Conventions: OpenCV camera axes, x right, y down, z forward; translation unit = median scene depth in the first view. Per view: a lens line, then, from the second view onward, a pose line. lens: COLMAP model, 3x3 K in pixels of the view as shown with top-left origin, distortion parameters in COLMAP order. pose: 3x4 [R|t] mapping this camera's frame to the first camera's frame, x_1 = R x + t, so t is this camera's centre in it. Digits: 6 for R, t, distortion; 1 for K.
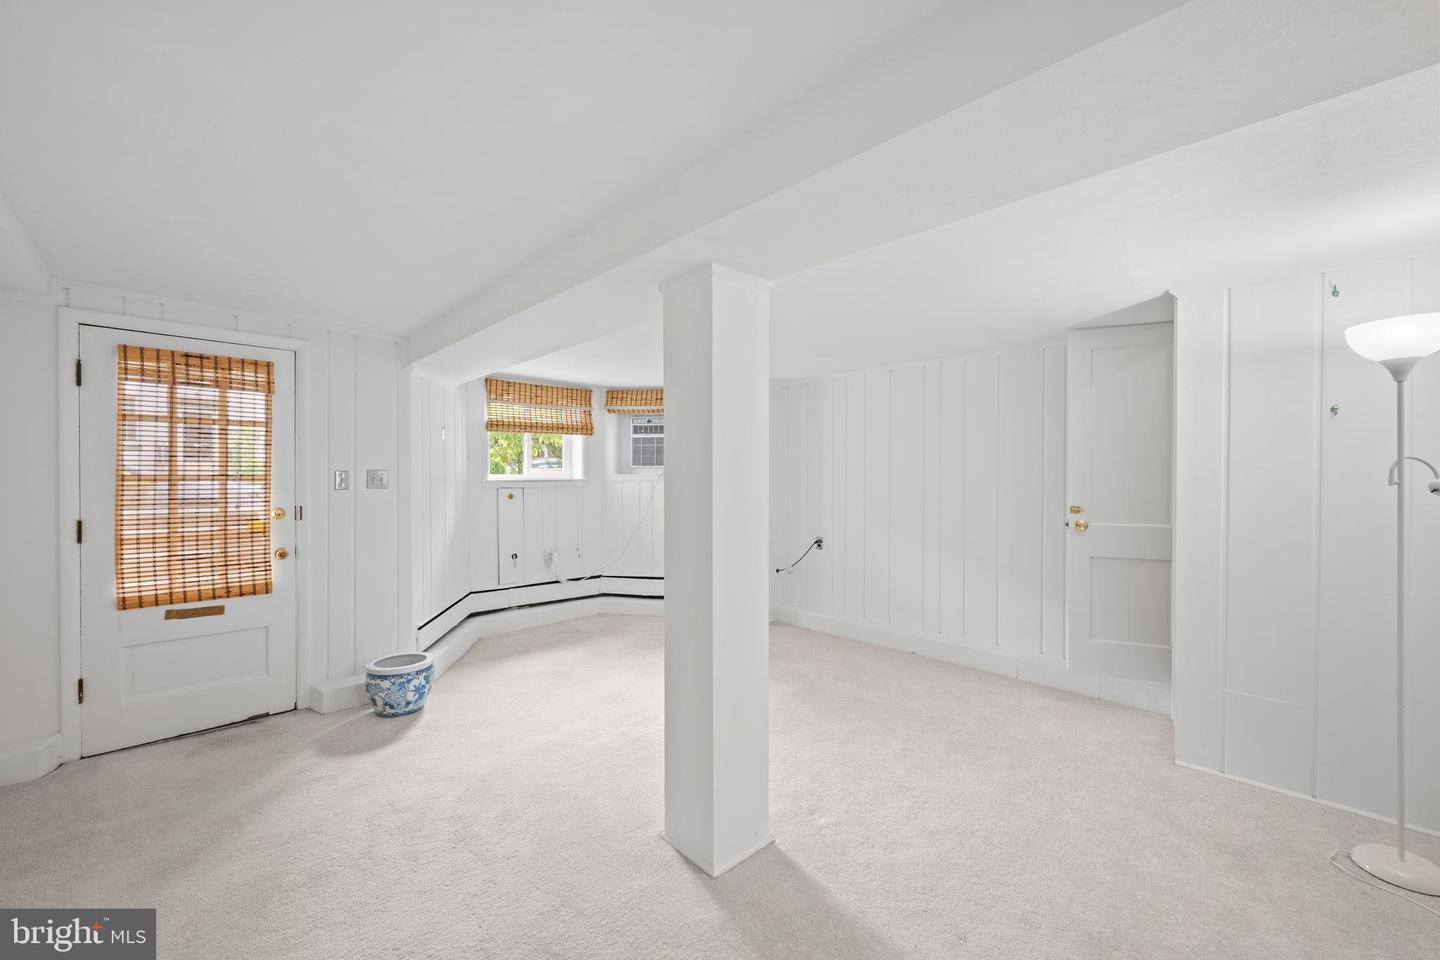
lens RADIAL K [[580.8, 0, 715.5], [0, 580.8, 484.8], [0, 0, 1]] dist [0.000119, 0.000055]
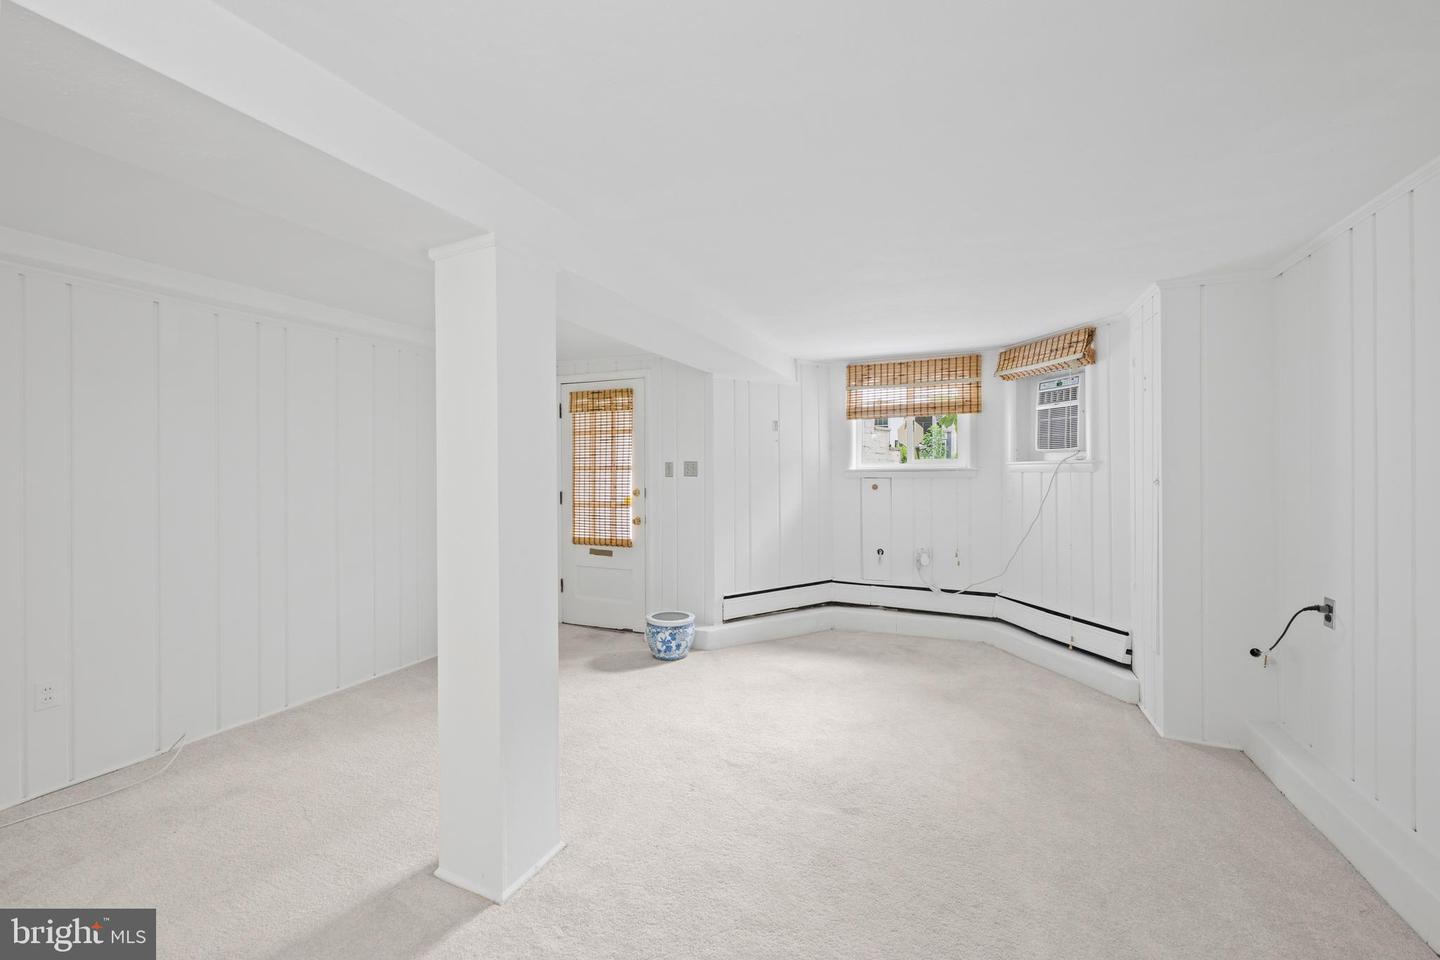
lens RADIAL K [[580.8, 0, 716.6], [0, 580.8, 467.9], [0, 0, 1]] dist [0.000119, 0.000055]
pose [[0.373683, -0.004289, -0.927547, 0.416516], [-0.007079, 0.999947, -0.007476, -0.001823], [0.927530, 0.009360, 0.373632, 0.410421]]
